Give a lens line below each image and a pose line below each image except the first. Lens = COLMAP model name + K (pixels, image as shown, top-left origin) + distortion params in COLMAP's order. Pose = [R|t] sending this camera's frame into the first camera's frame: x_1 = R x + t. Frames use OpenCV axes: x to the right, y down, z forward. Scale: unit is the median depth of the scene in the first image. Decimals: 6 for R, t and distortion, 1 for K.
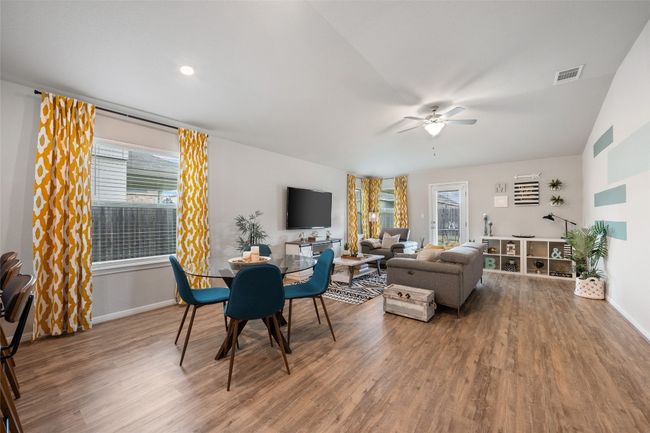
lens RADIAL K [[257.6, 0, 323.4], [0, 257.6, 215.3], [0, 0, 1]] dist [0.000630, 0.000011]
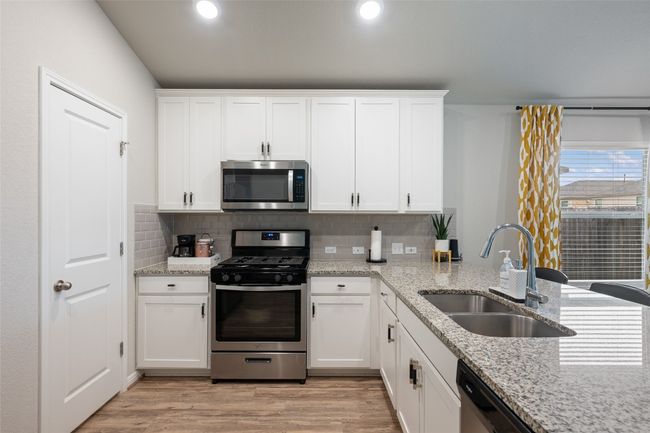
lens RADIAL K [[317.4, 0, 320.1], [0, 317.4, 217.2], [0, 0, 1]] dist [0.001872, 0.000048]
pose [[0.615500, 0.000724, -0.788137, -0.413142], [0.004410, 0.999981, 0.004363, -0.037646], [0.788125, -0.006162, 0.615485, -0.265135]]
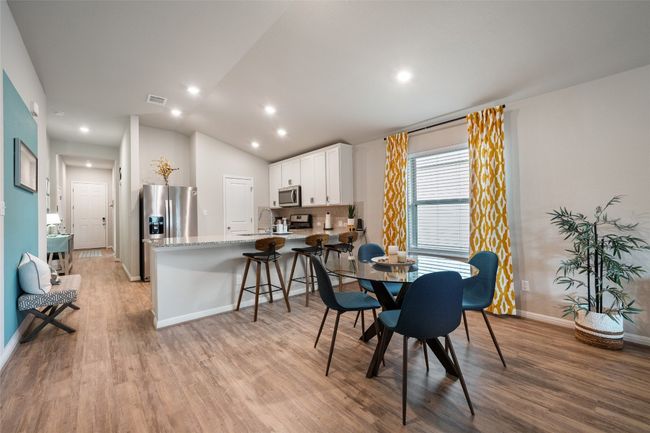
lens RADIAL K [[268.3, 0, 326.8], [0, 268.3, 214.5], [0, 0, 1]] dist [-0.001110, 0.000002]
pose [[-0.200475, 0.001817, -0.979697, 0.465214], [0.022888, 0.999734, -0.002830, 0.007210], [0.979431, -0.022990, -0.200463, 0.661638]]
